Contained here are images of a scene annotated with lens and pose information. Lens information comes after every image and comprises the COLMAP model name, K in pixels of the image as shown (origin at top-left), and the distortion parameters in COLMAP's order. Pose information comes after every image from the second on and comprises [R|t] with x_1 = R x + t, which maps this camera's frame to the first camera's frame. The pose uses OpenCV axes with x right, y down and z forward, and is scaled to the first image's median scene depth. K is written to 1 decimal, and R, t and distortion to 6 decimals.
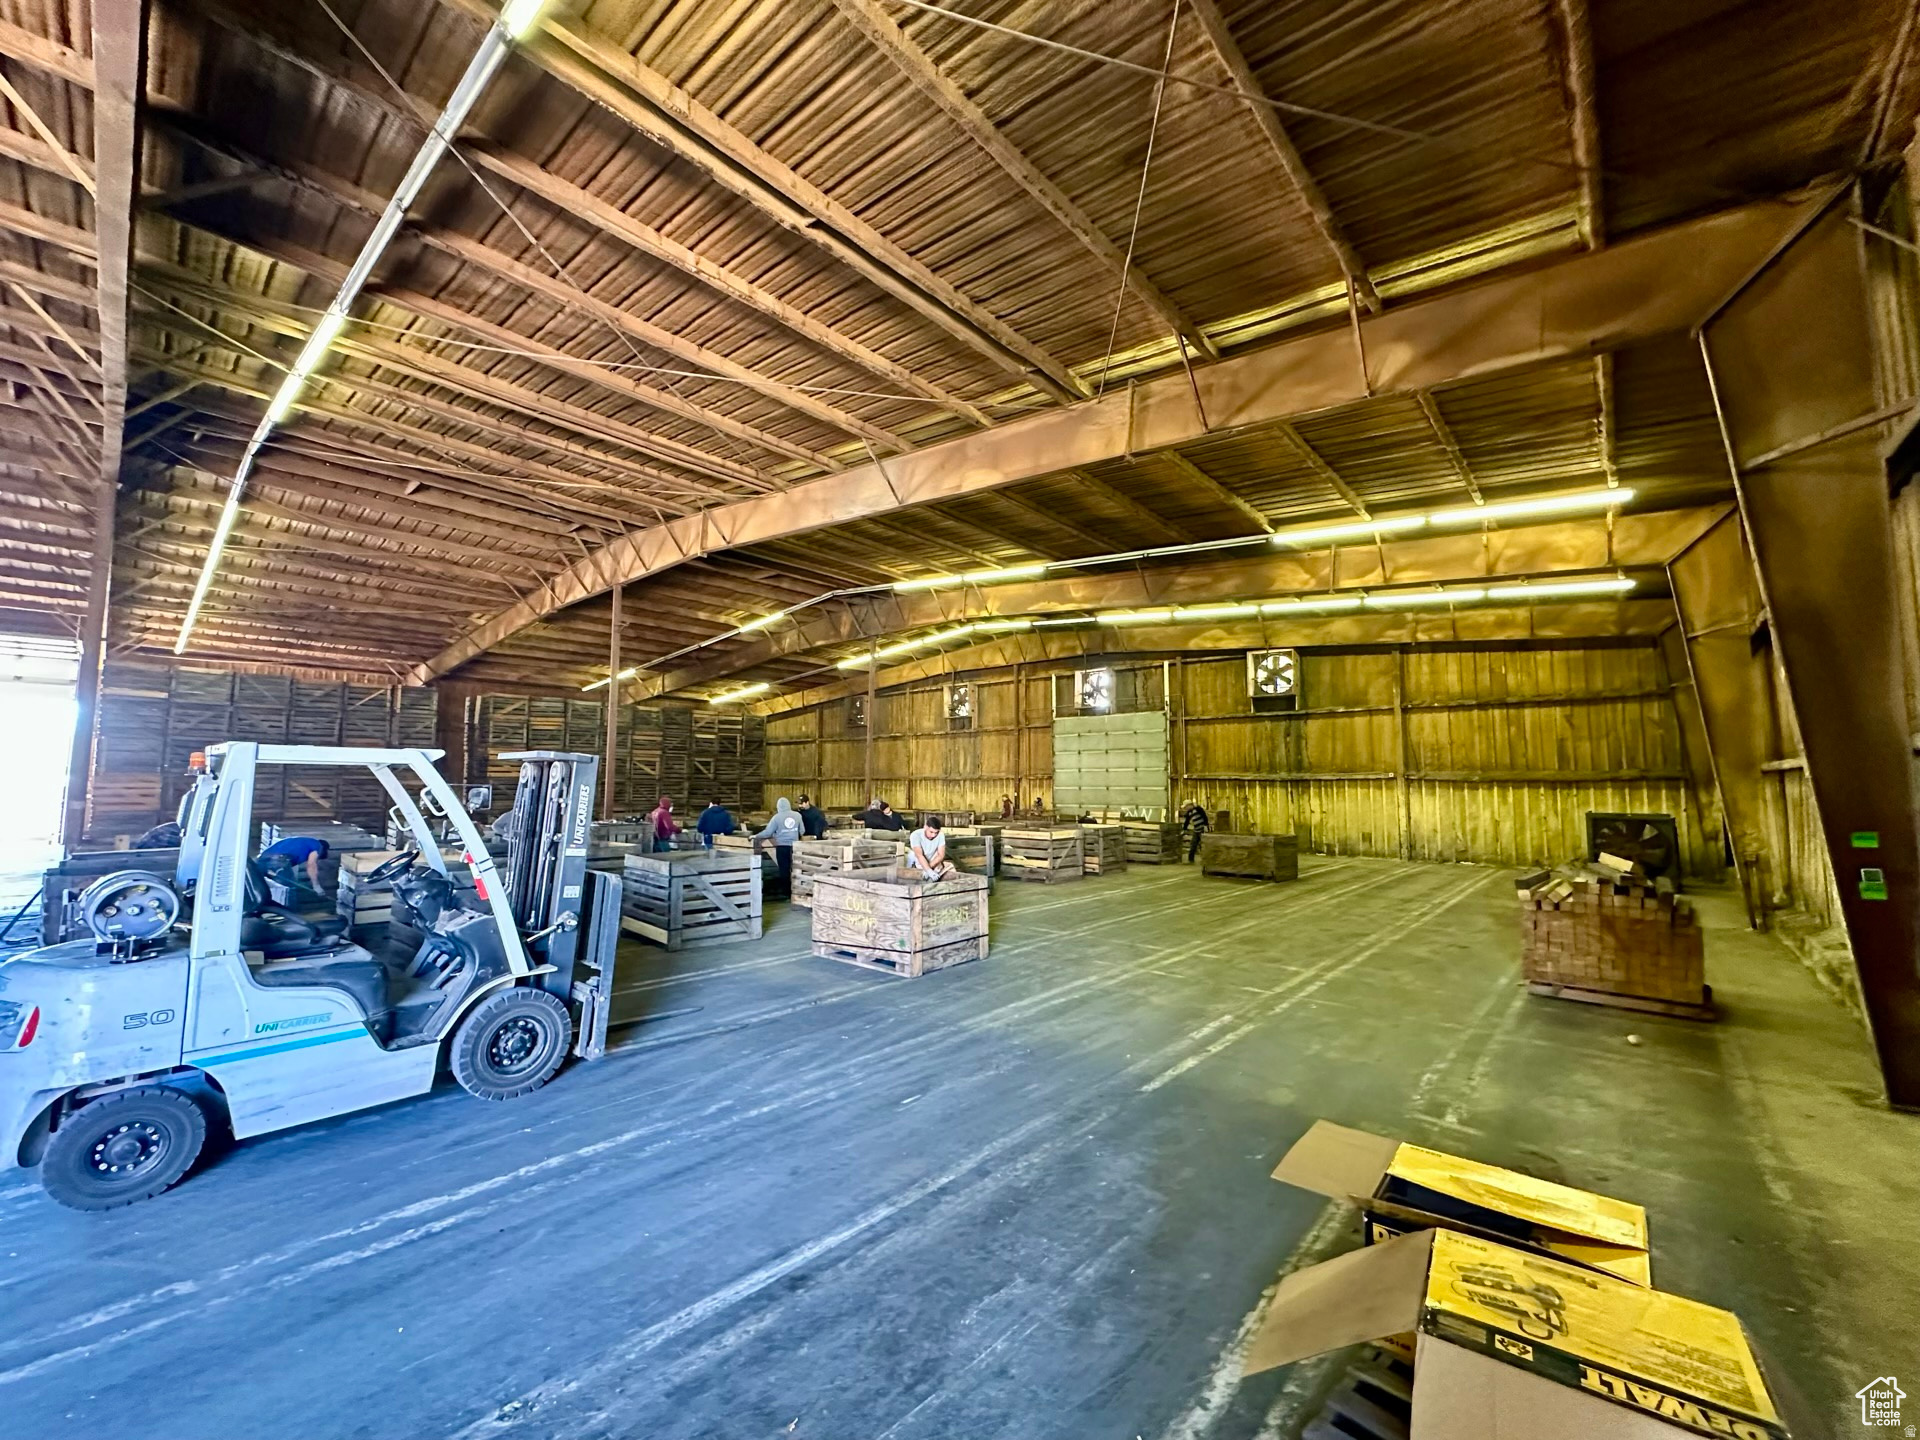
lens RADIAL K [[767.3, 0, 961.0], [0, 767.3, 716.8], [0, 0, 1]] dist [-0.002390, 0.000607]
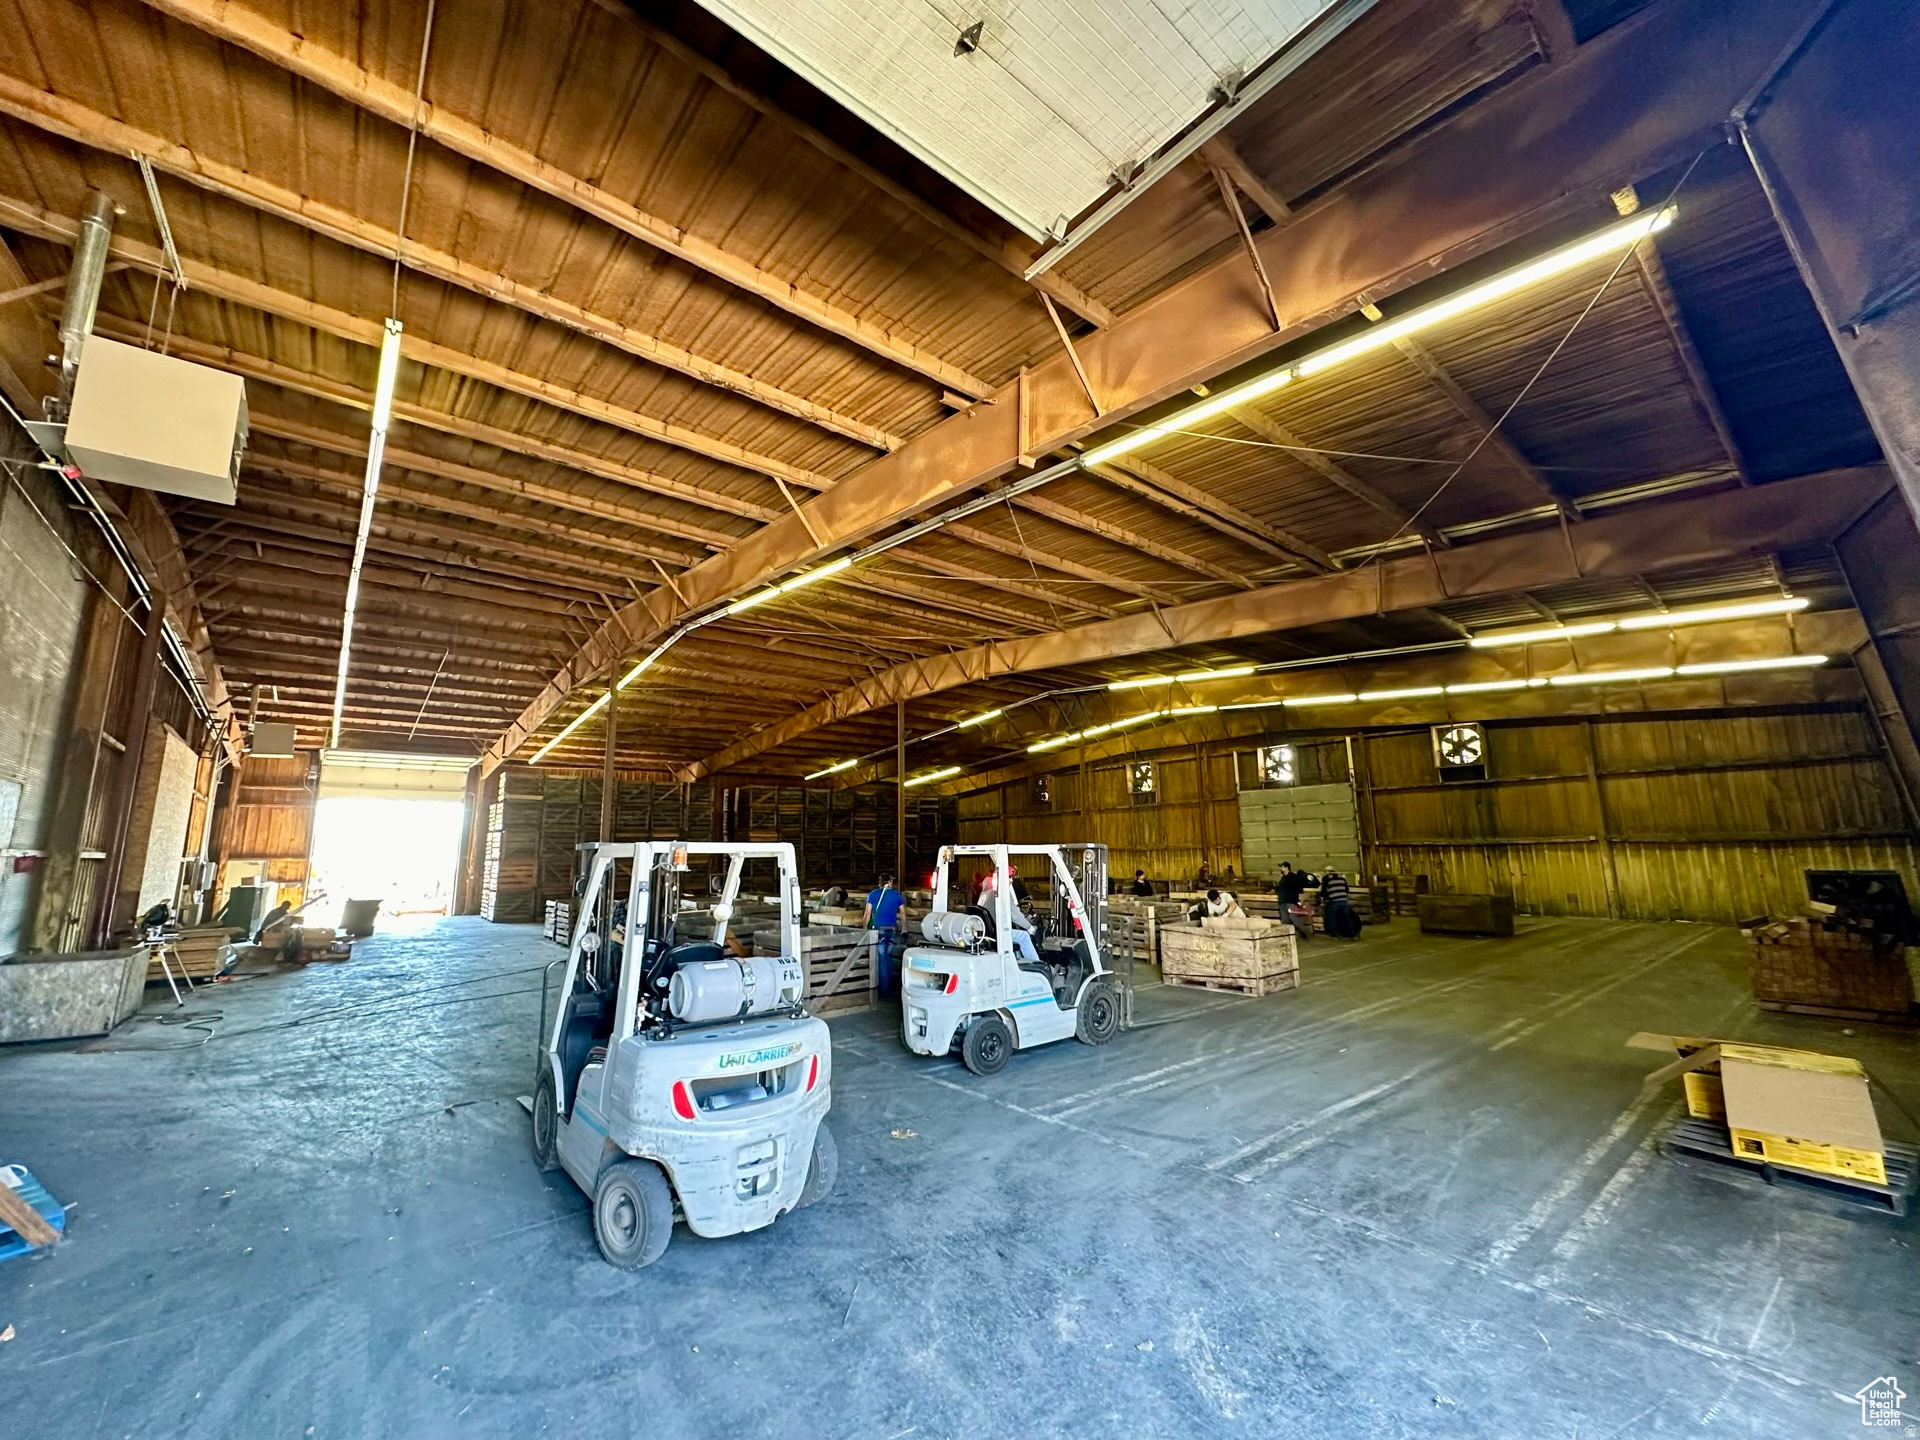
lens RADIAL K [[767.3, 0, 958.8], [0, 767.3, 717.5], [0, 0, 1]] dist [-0.002390, 0.000607]
pose [[0.988099, -0.045916, -0.146810, -0.178338], [0.032768, 0.995334, -0.090754, -0.028323], [0.150292, 0.084864, 0.984993, -0.240906]]
